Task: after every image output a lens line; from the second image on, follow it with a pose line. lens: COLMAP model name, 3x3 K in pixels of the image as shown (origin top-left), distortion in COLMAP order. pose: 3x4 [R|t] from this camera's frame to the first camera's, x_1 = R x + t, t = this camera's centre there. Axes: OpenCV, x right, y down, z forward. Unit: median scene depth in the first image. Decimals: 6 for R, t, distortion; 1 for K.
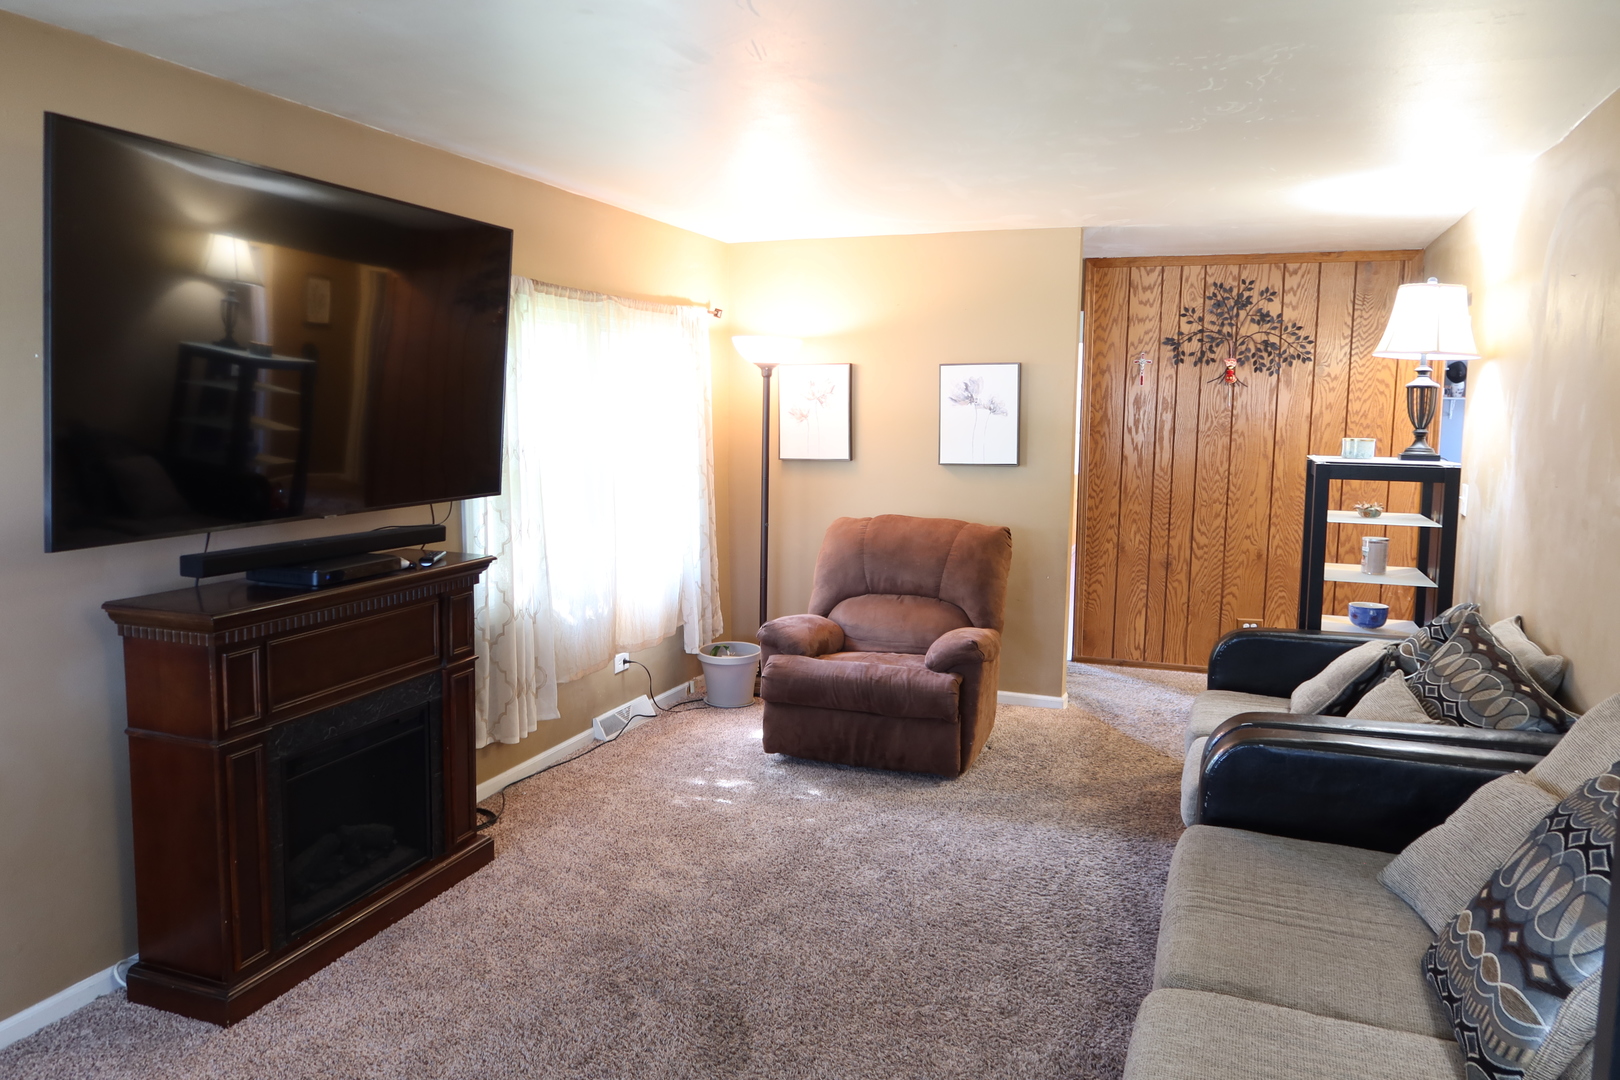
lens RADIAL K [[1133.0, 0, 811.5], [0, 1133.0, 533.6], [0, 0, 1]] dist [-0.023251, 0.002085]
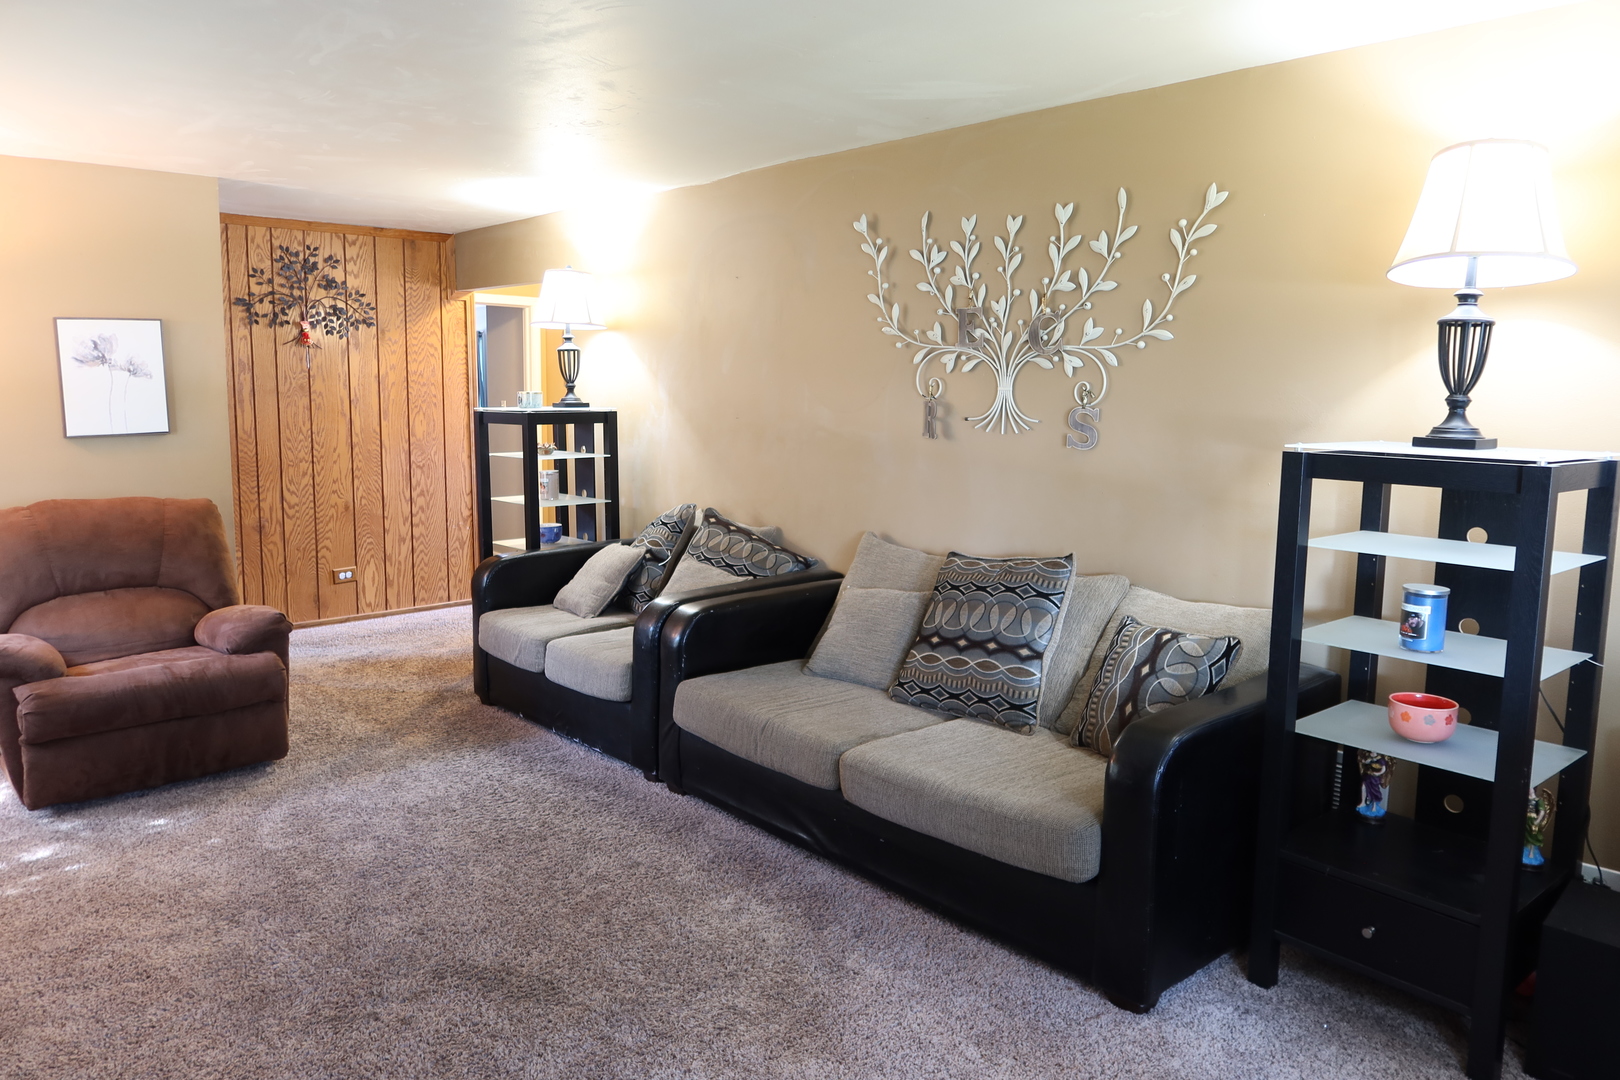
lens RADIAL K [[1133.0, 0, 812.5], [0, 1133.0, 542.1], [0, 0, 1]] dist [-0.023251, 0.002085]
pose [[0.448272, -0.135451, 0.883575, -0.367945], [0.102617, 0.989716, 0.099661, -0.009846], [-0.887988, 0.045994, 0.457561, 0.124204]]
